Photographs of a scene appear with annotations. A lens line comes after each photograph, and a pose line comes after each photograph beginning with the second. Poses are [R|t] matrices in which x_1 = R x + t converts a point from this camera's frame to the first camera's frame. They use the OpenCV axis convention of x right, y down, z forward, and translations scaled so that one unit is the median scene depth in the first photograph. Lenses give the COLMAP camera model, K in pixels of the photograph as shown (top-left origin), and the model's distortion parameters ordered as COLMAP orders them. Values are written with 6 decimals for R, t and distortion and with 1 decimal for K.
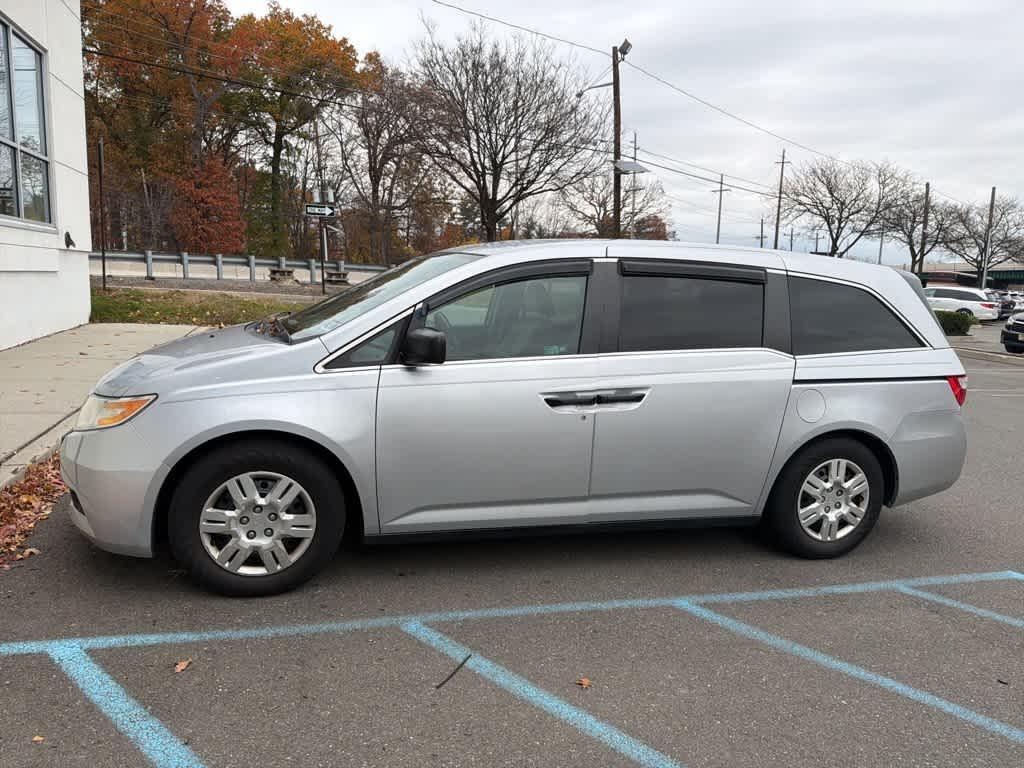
lens RADIAL K [[733.7, 0, 512.0], [0, 733.7, 384.0], [0, 0, 1]] dist [0.030569, -0.039897]
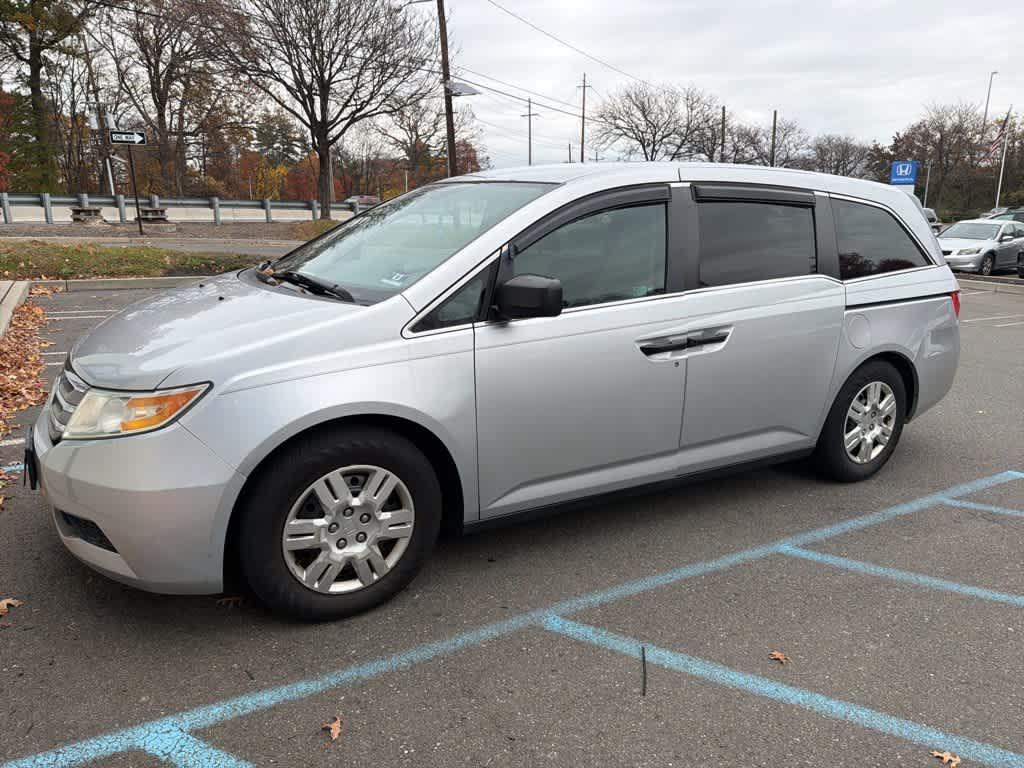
lens RADIAL K [[734.6, 0, 510.9], [0, 734.6, 376.6], [0, 0, 1]] dist [0.029019, -0.042677]
pose [[0.967406, -0.086952, 0.237833, -0.277733], [0.066719, 0.993535, 0.091854, -0.031003], [-0.244282, -0.072992, 0.966953, 0.148764]]
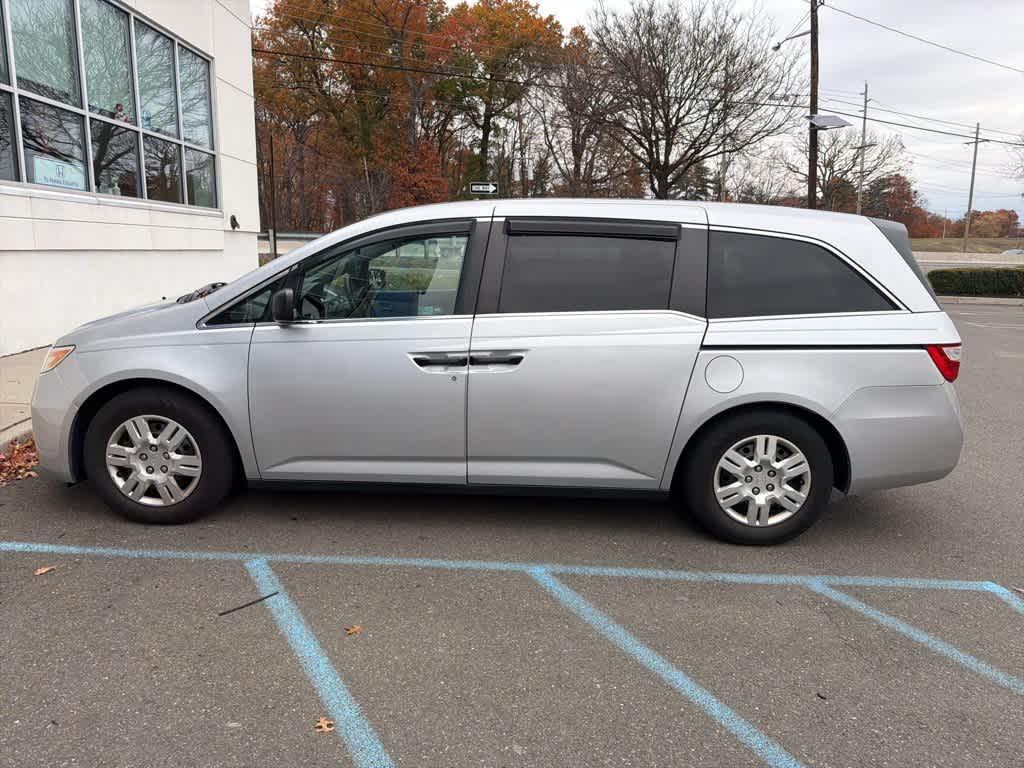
lens RADIAL K [[728.1, 0, 504.1], [0, 728.1, 378.4], [0, 0, 1]] dist [0.074795, -0.125813]
pose [[0.954804, 0.029067, -0.295810, 0.401268], [-0.020979, 0.999315, 0.030480, 0.012576], [0.296493, -0.022897, 0.954760, 0.058762]]
